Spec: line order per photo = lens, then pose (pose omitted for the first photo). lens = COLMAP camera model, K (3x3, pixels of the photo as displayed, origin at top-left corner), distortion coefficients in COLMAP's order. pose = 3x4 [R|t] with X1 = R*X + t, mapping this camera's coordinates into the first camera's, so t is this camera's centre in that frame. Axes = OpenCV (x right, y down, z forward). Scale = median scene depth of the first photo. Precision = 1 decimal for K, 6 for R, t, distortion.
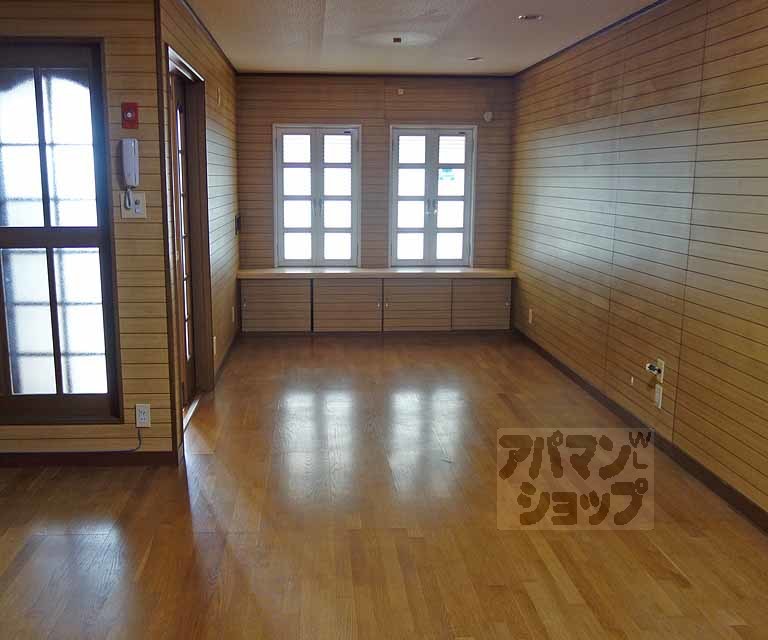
lens RADIAL K [[773.0, 0, 382.1], [0, 773.0, 320.4], [0, 0, 1]] dist [-0.079595, 0.000000]
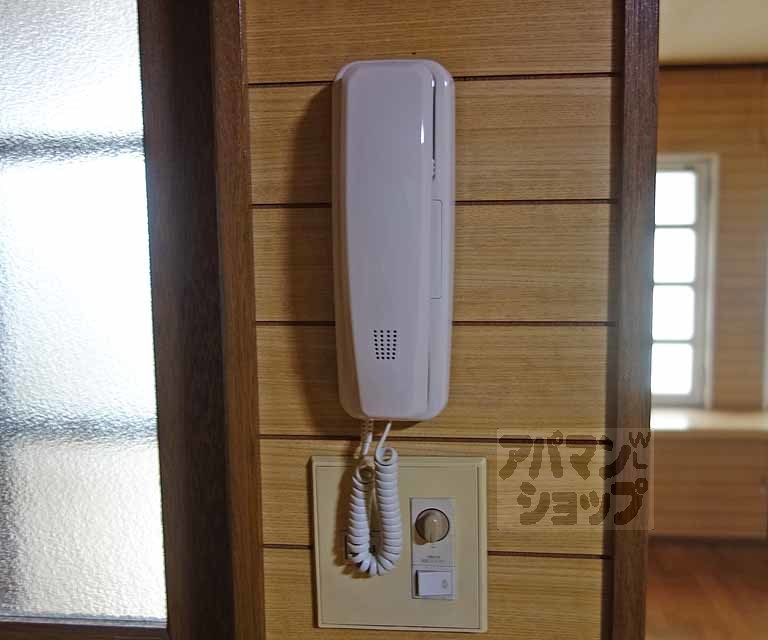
lens RADIAL K [[773.0, 0, 385.5], [0, 773.0, 319.6], [0, 0, 1]] dist [-0.079595, 0.000000]
pose [[0.977904, 0.007812, -0.208907, -0.299770], [-0.023193, 0.997187, -0.071276, -0.182484], [0.207762, 0.074546, 0.975335, 0.861283]]
